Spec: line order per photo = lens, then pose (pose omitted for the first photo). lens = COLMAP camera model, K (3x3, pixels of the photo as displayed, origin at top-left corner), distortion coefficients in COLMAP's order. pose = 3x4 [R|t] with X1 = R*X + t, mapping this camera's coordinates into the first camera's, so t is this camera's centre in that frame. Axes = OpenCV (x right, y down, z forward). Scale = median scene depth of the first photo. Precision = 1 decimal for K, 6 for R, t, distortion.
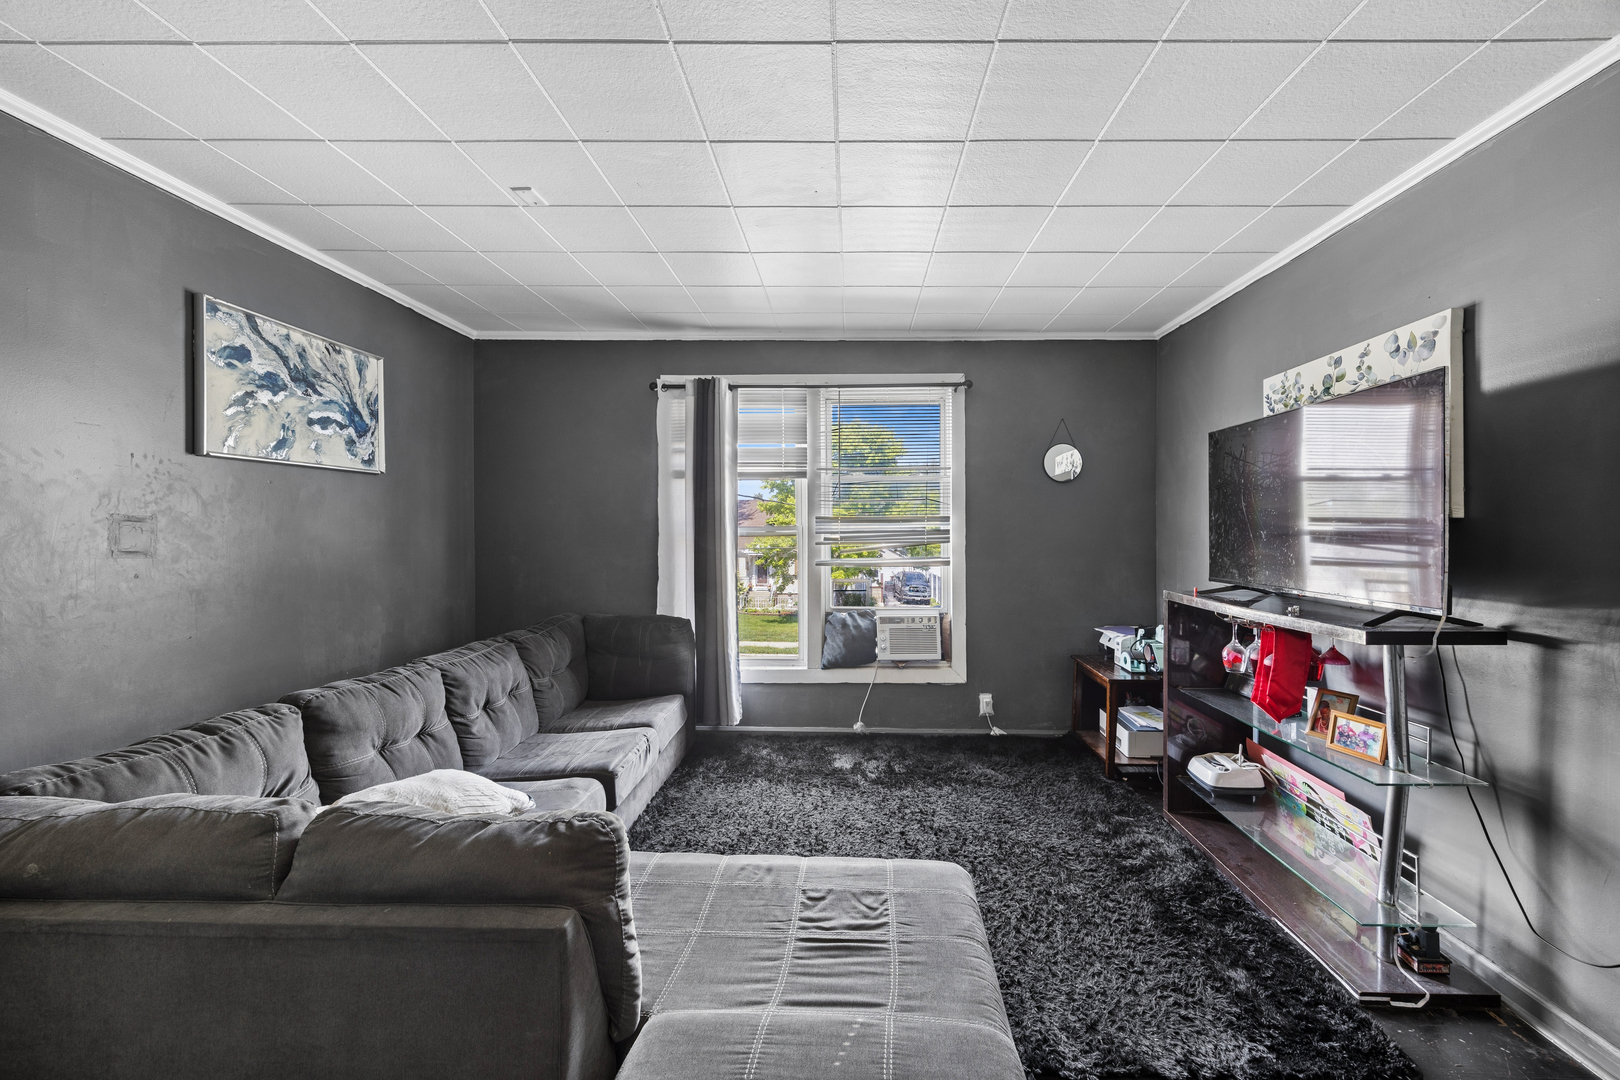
lens RADIAL K [[666.1, 0, 818.0], [0, 666.1, 533.5], [0, 0, 1]] dist [-0.000882, 0.000246]
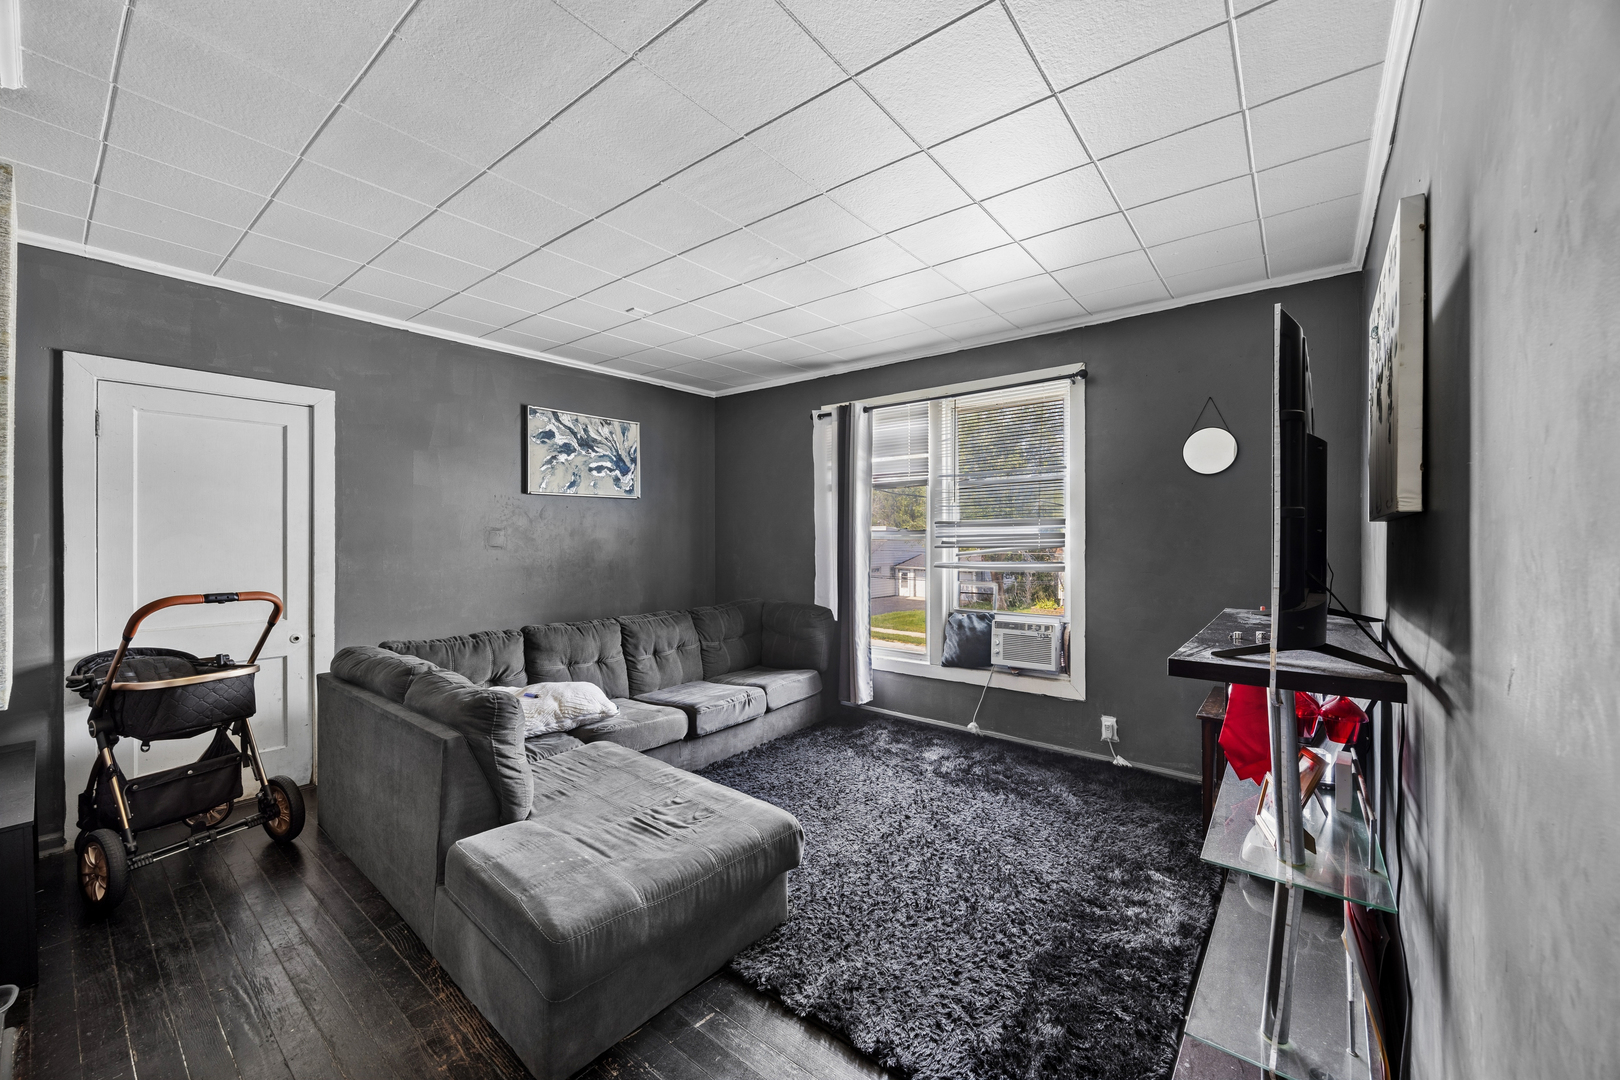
lens RADIAL K [[666.1, 0, 816.5], [0, 666.1, 541.0], [0, 0, 1]] dist [-0.000882, 0.000246]
pose [[0.770356, 0.002583, -0.637609, 0.615444], [-0.001406, 0.999996, 0.002352, 0.004023], [0.637612, -0.000916, 0.770357, 0.073721]]
